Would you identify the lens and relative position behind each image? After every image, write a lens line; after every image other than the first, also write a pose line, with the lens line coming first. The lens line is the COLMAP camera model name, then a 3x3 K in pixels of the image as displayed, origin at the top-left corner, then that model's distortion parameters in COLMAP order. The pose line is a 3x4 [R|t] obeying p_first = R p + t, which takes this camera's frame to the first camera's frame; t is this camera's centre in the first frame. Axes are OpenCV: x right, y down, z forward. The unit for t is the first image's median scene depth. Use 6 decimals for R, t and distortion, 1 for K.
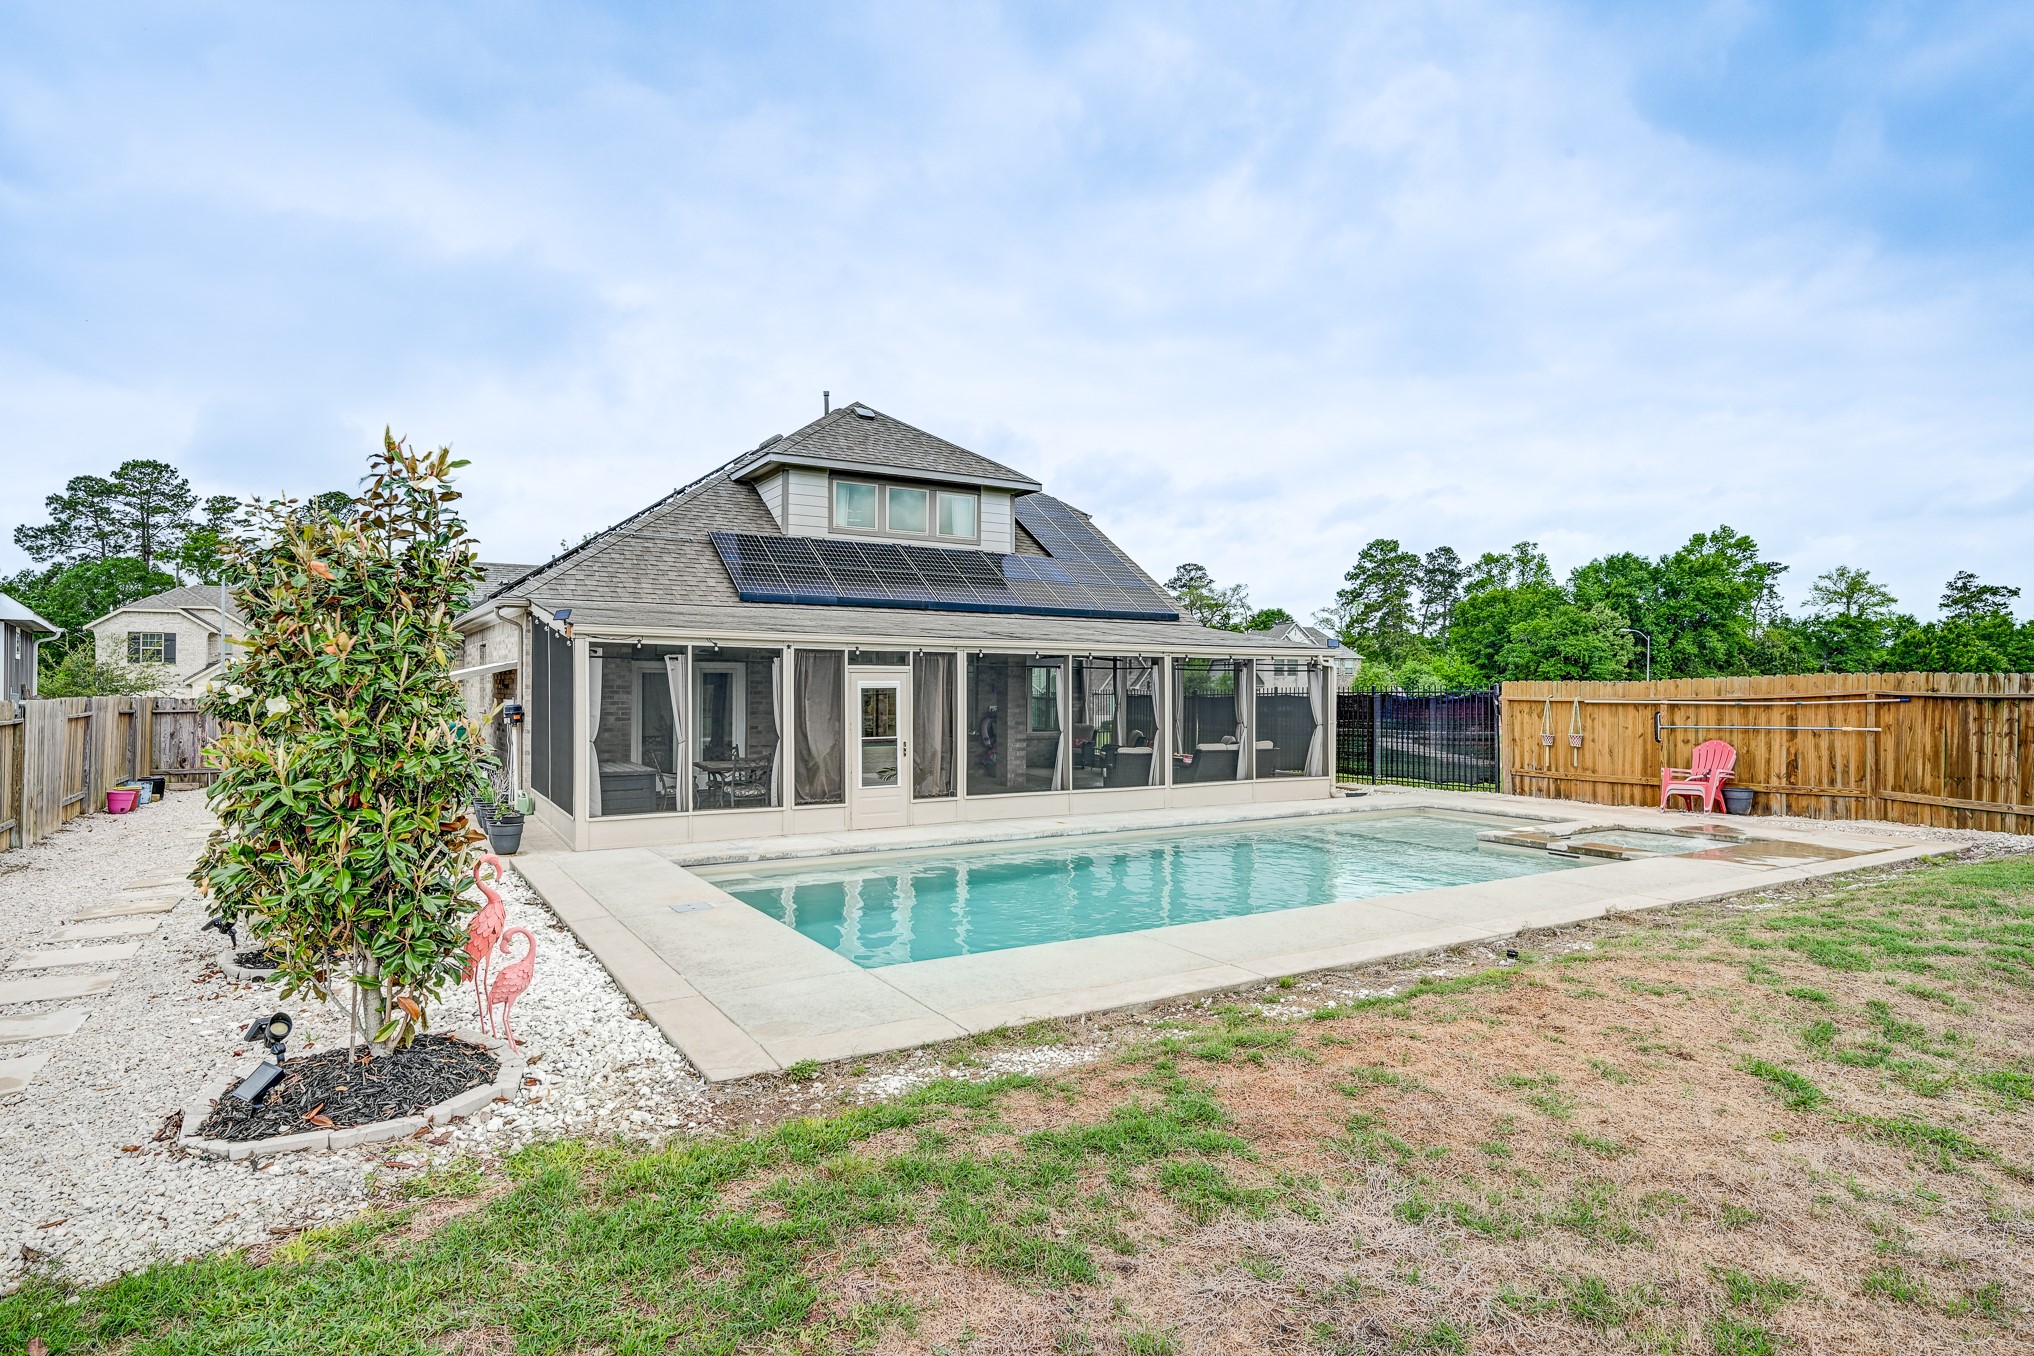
lens RADIAL K [[1098.8, 0, 1022.4], [0, 1098.8, 675.4], [0, 0, 1]] dist [0.001693, -0.000489]
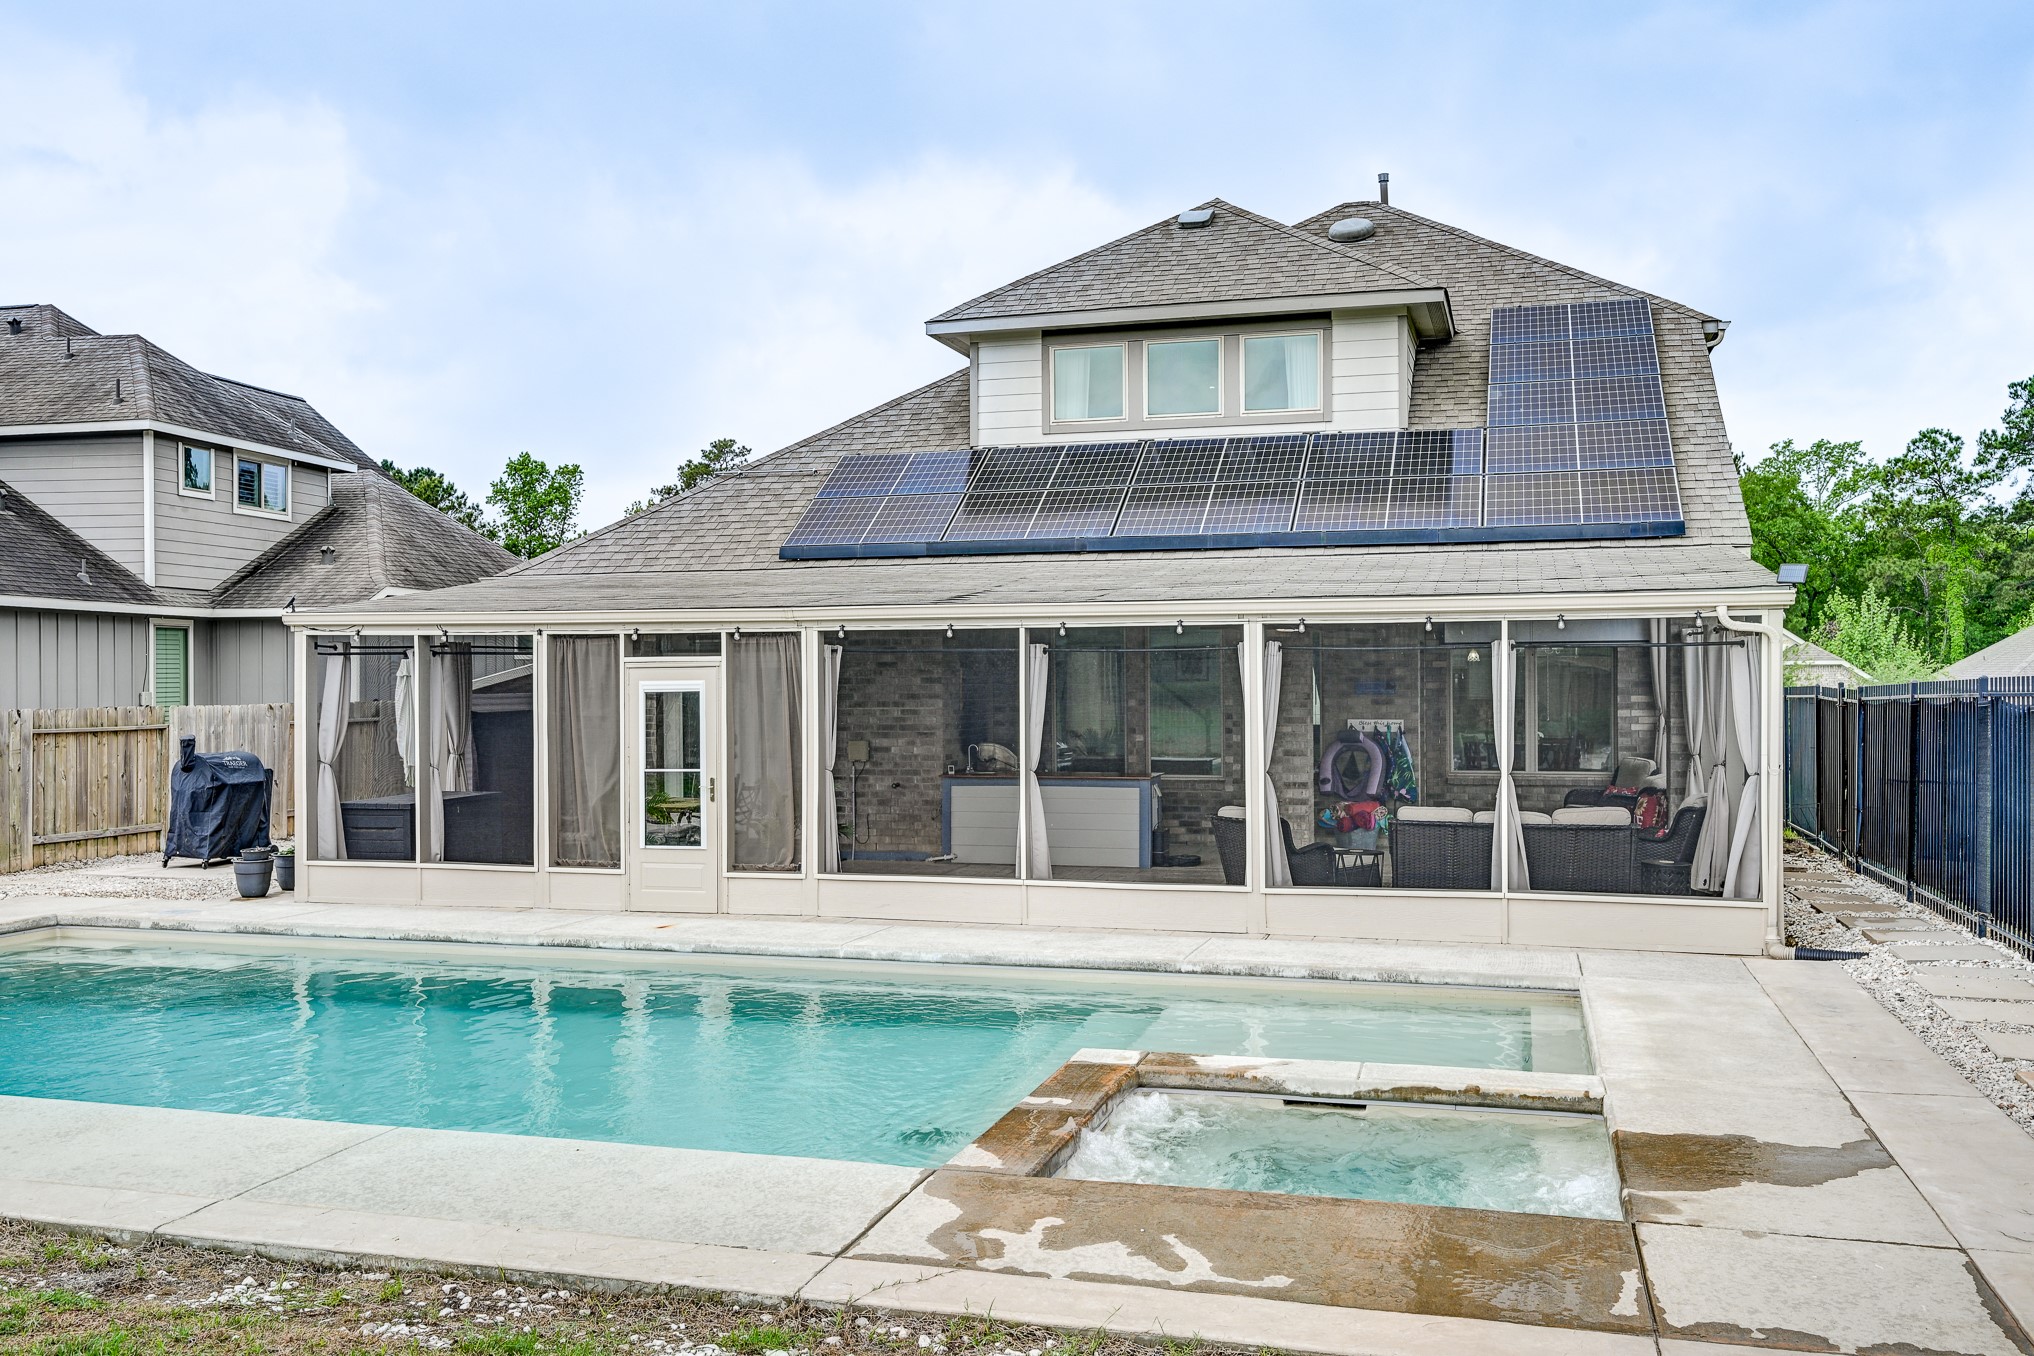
lens RADIAL K [[1762.4, 0, 1012.3], [0, 1762.4, 674.9], [0, 0, 1]] dist [0.003280, -0.001885]
pose [[0.672801, -0.011559, -0.739733, 0.735910], [0.014893, 0.999887, -0.002079, 0.006773], [0.739674, -0.009618, 0.672897, 0.454189]]
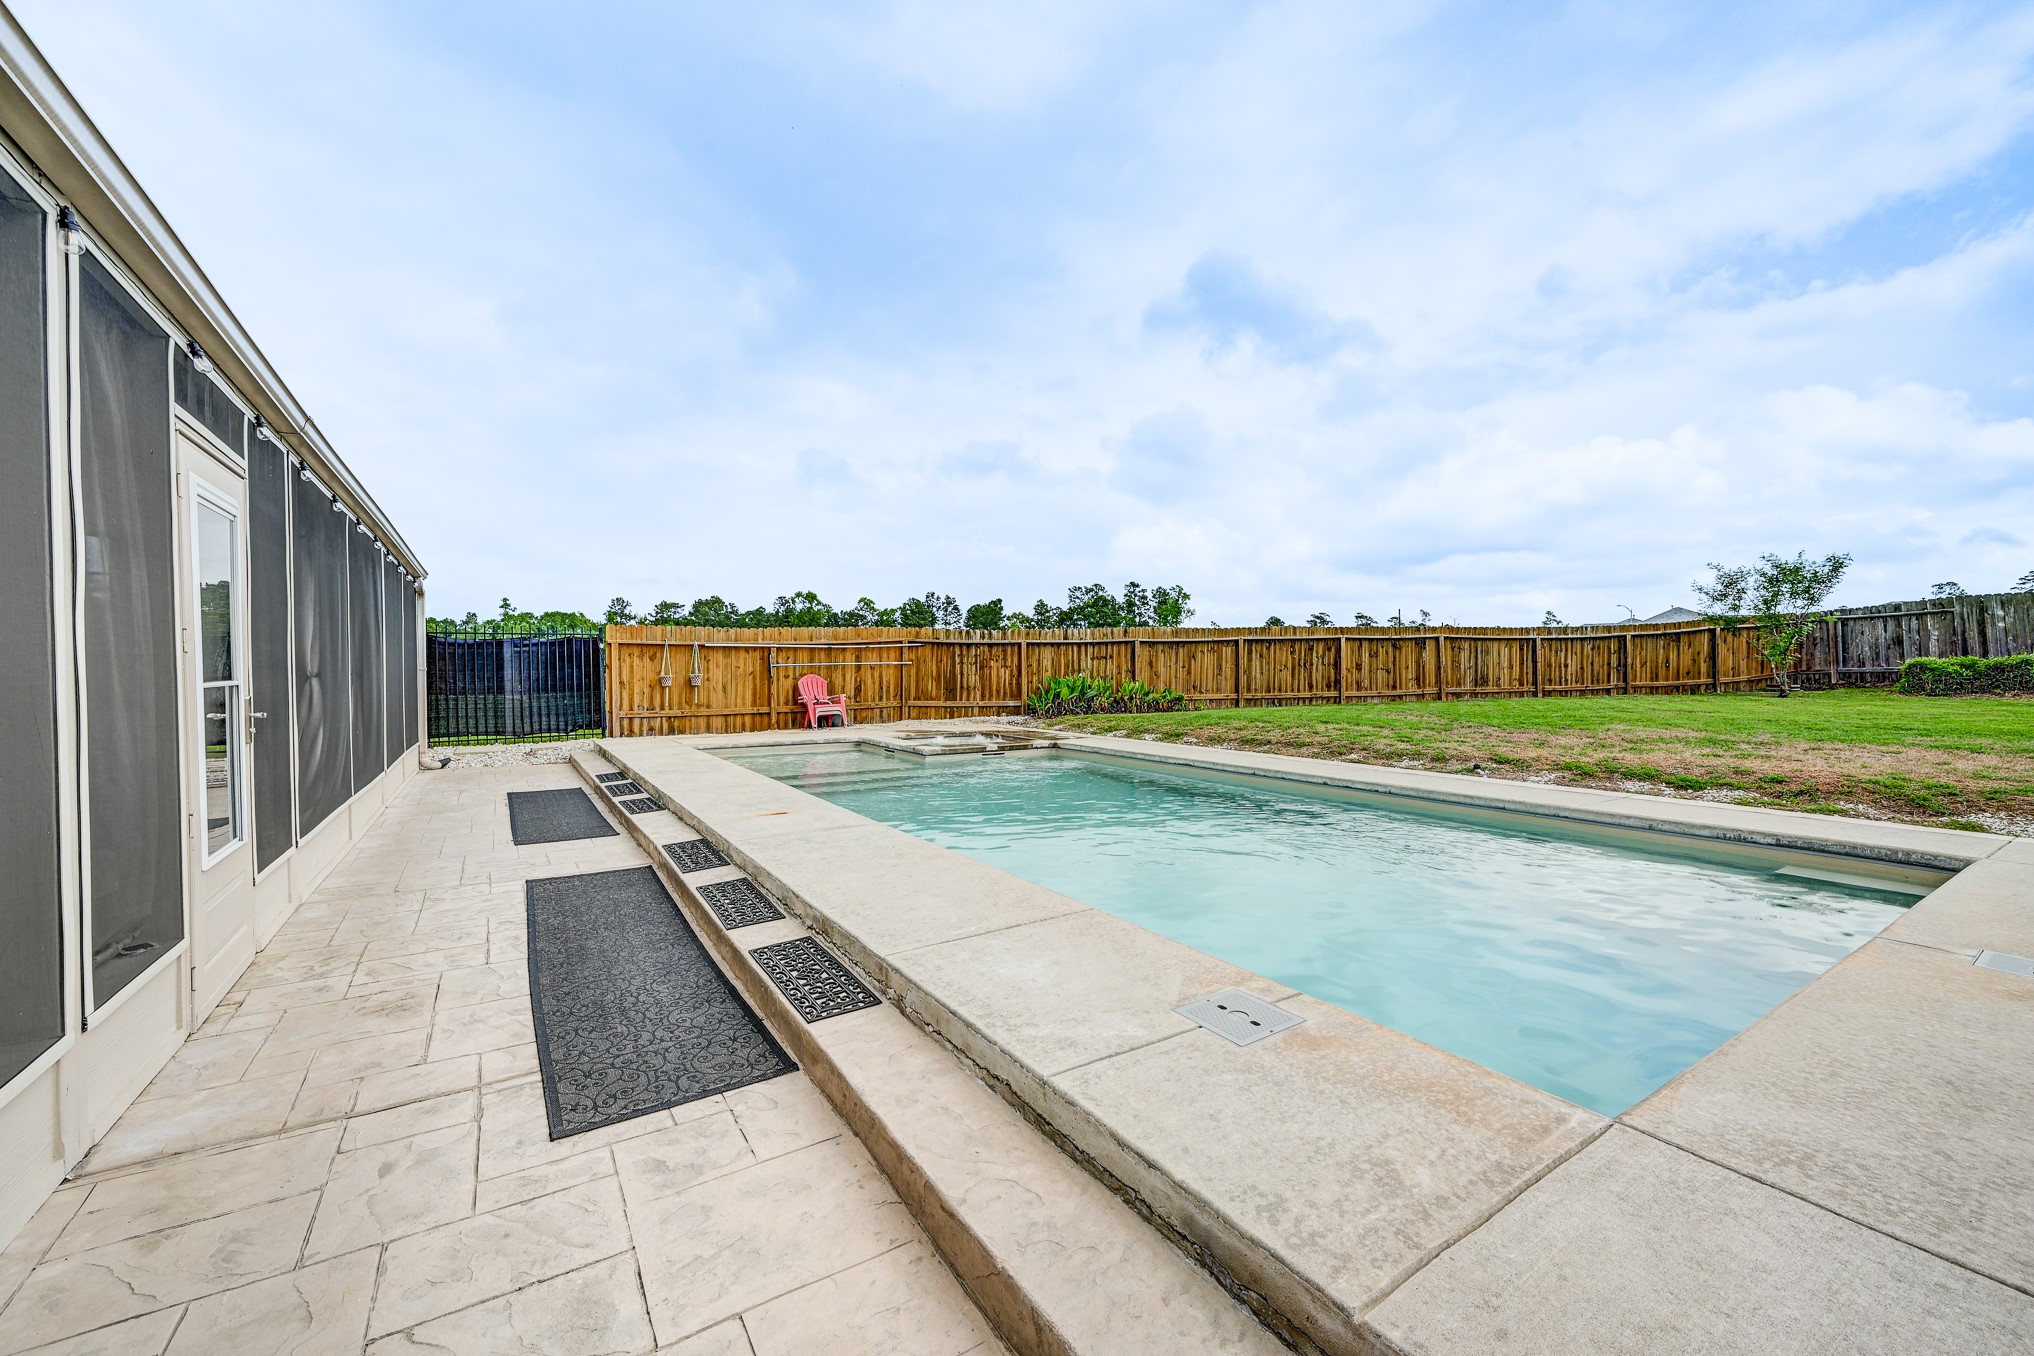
lens RADIAL K [[794.5, 0, 1022.5], [0, 794.5, 673.6], [0, 0, 1]] dist [-0.002017, 0.000251]
pose [[-0.026925, -0.007901, 0.999606, -0.350562], [-0.009501, 0.999926, 0.007648, 0.048663], [-0.999592, -0.009291, -0.026998, 0.780112]]
